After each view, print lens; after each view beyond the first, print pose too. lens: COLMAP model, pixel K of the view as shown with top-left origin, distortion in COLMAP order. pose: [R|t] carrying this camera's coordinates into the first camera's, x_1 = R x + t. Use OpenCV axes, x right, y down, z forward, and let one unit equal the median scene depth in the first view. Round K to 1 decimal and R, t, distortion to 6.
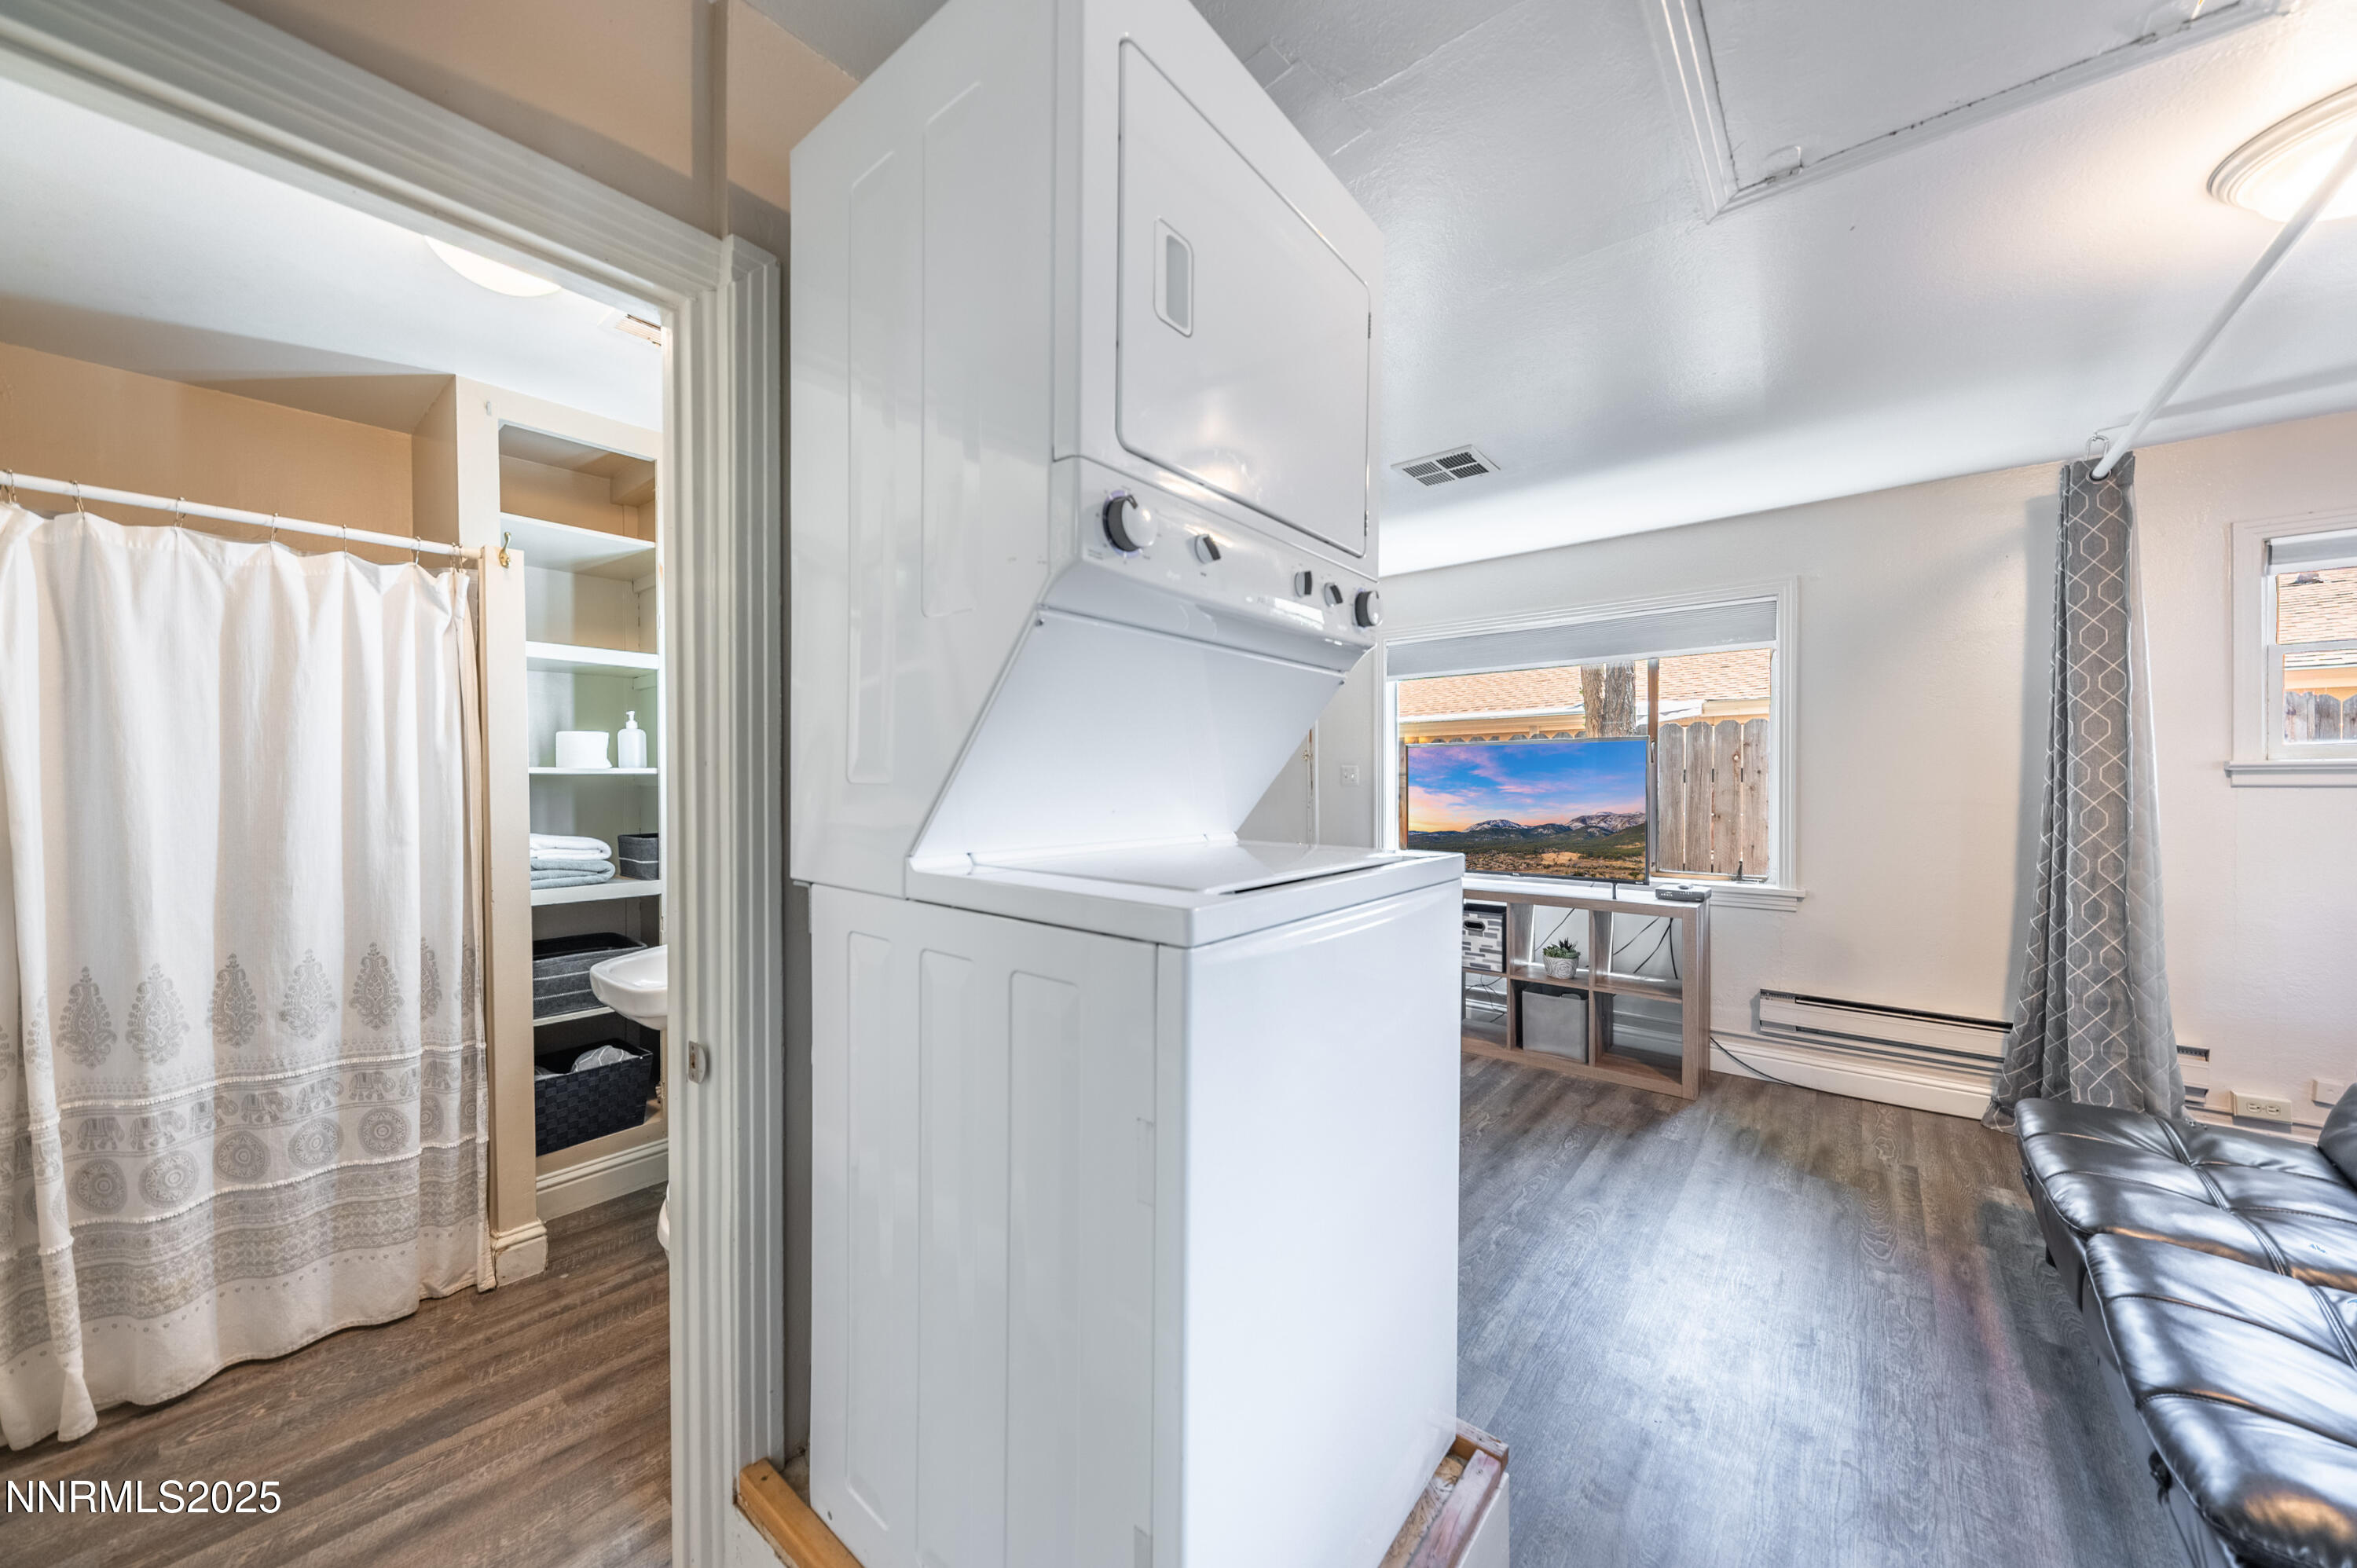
lens RADIAL K [[817.0, 0, 1171.4], [0, 817.0, 790.8], [0, 0, 1]] dist [0.003127, -0.000283]
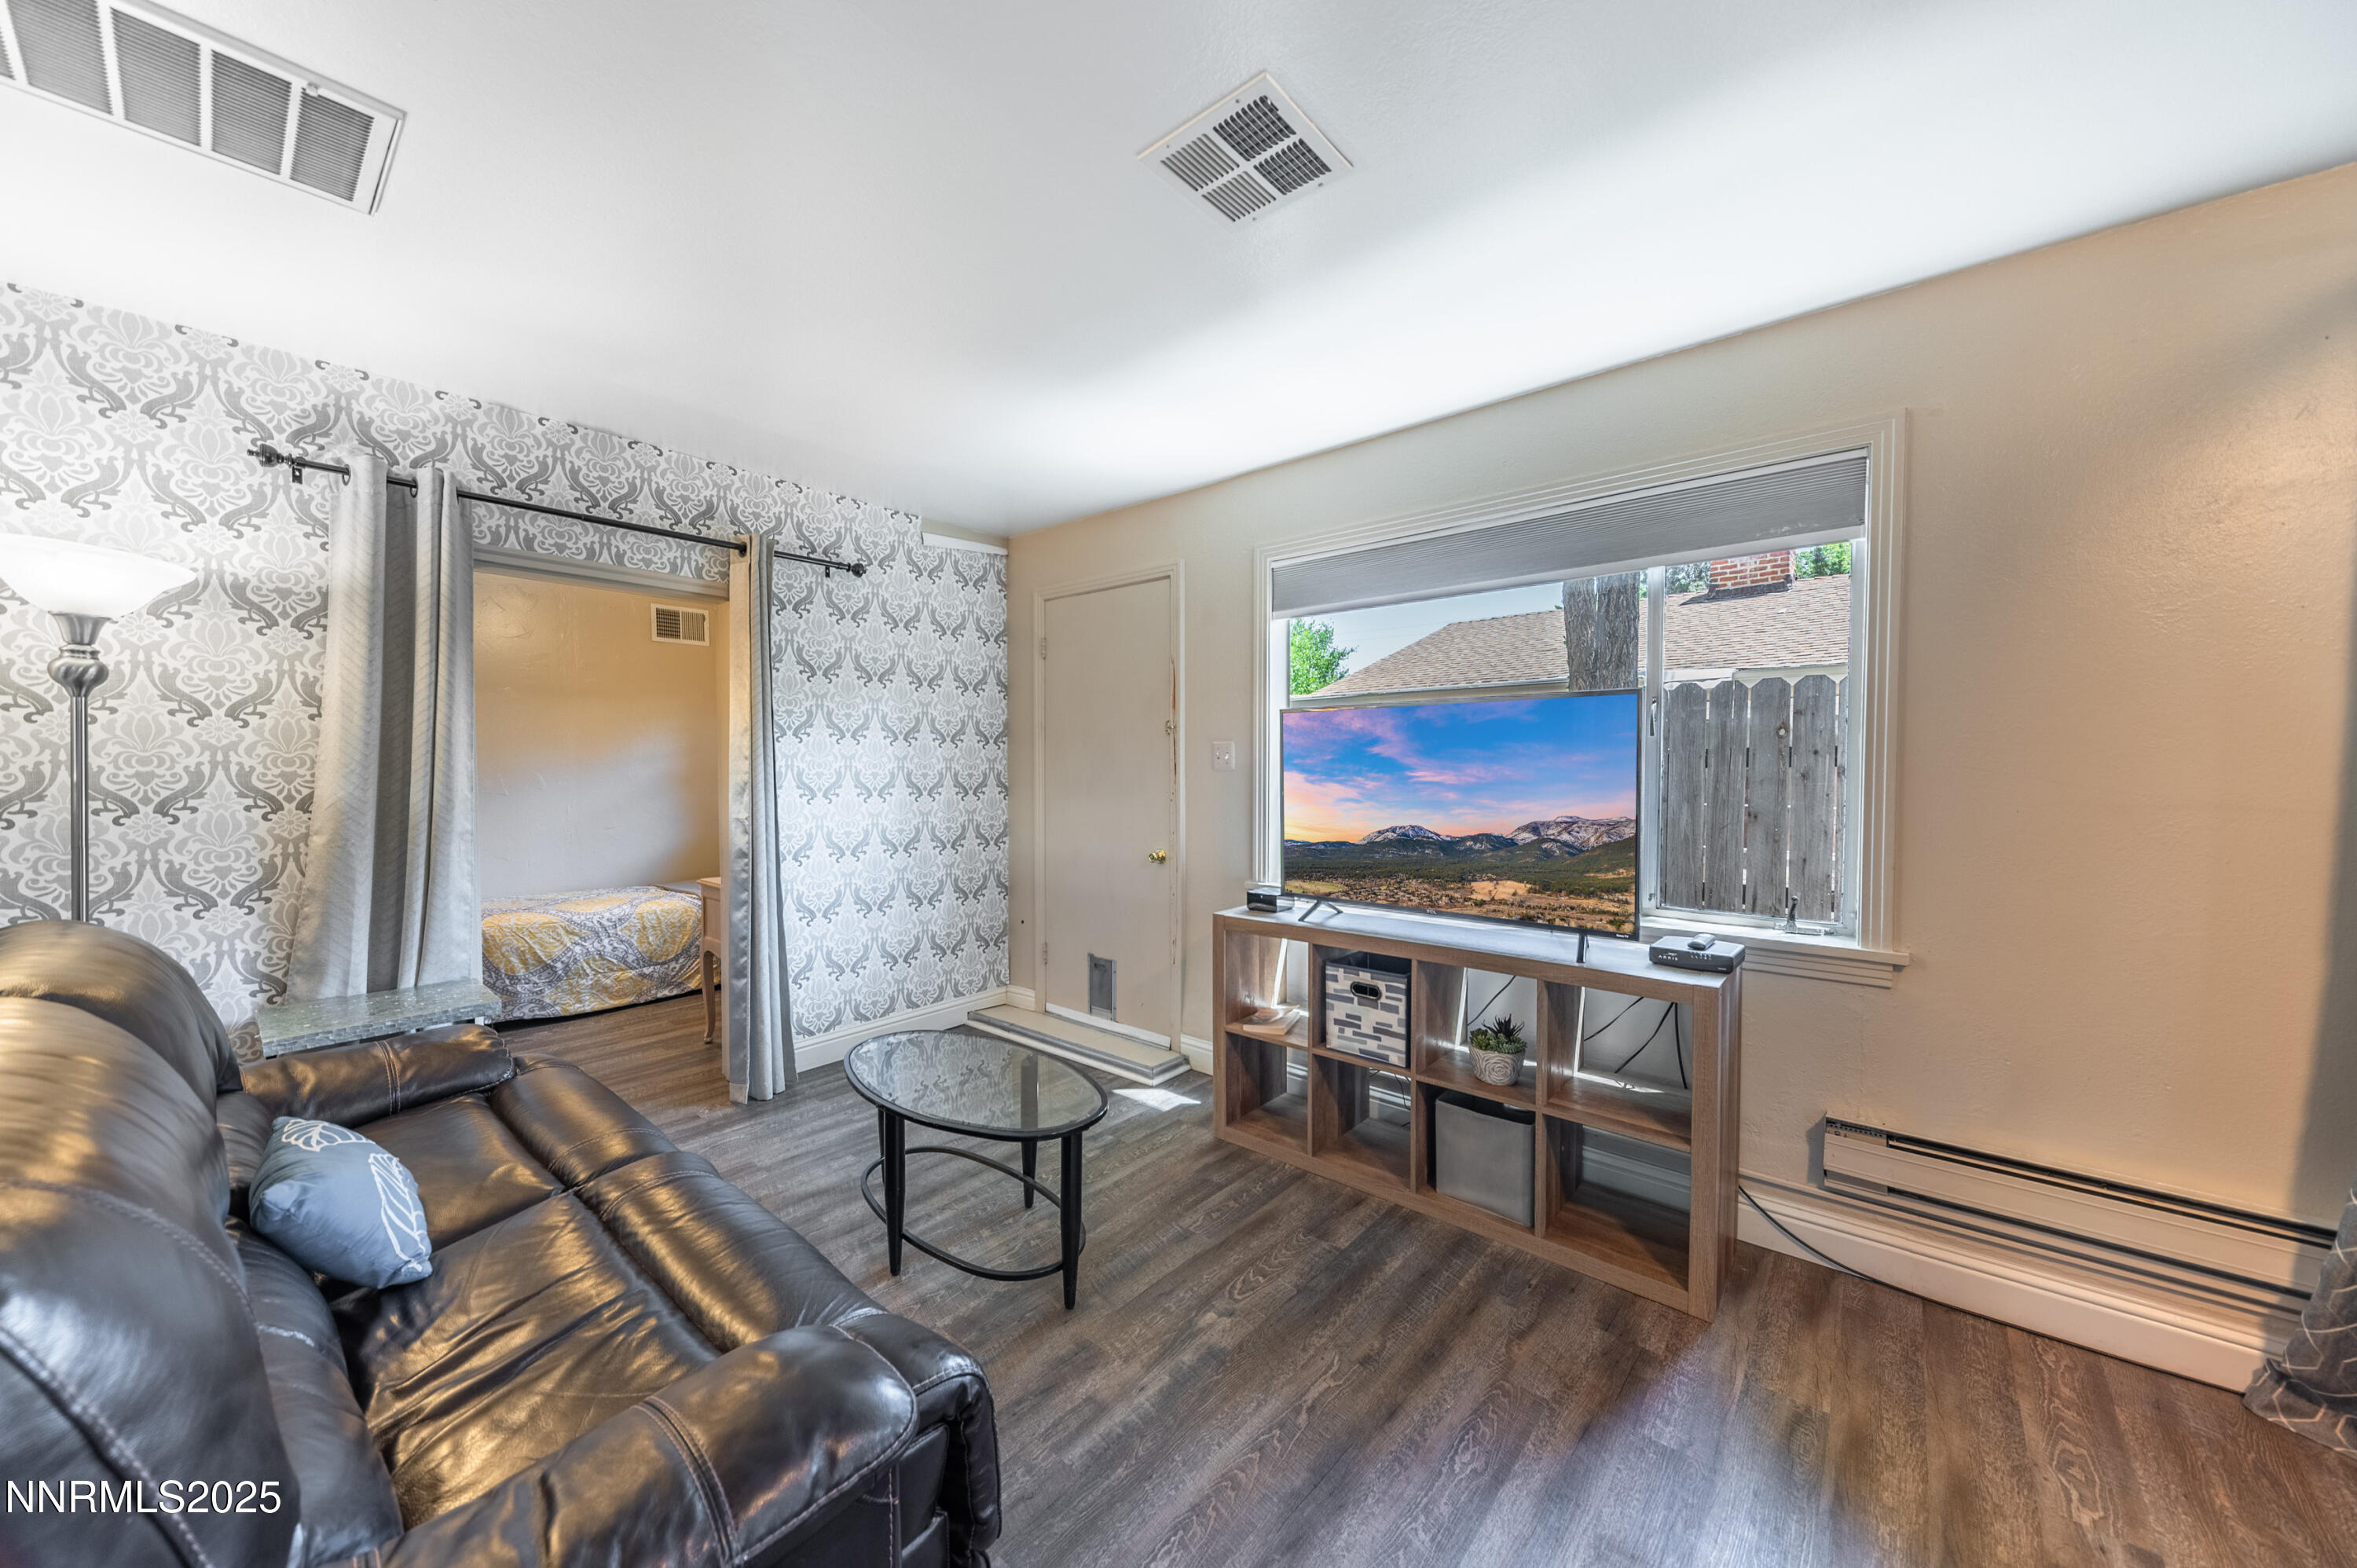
lens RADIAL K [[817.0, 0, 1178.6], [0, 817.0, 786.9], [0, 0, 1]] dist [0.003127, -0.000283]
pose [[0.999827, 0.005446, -0.017804, 0.258441], [-0.005086, 0.999783, 0.020179, -0.006882], [0.017911, -0.020085, 0.999638, 0.400625]]
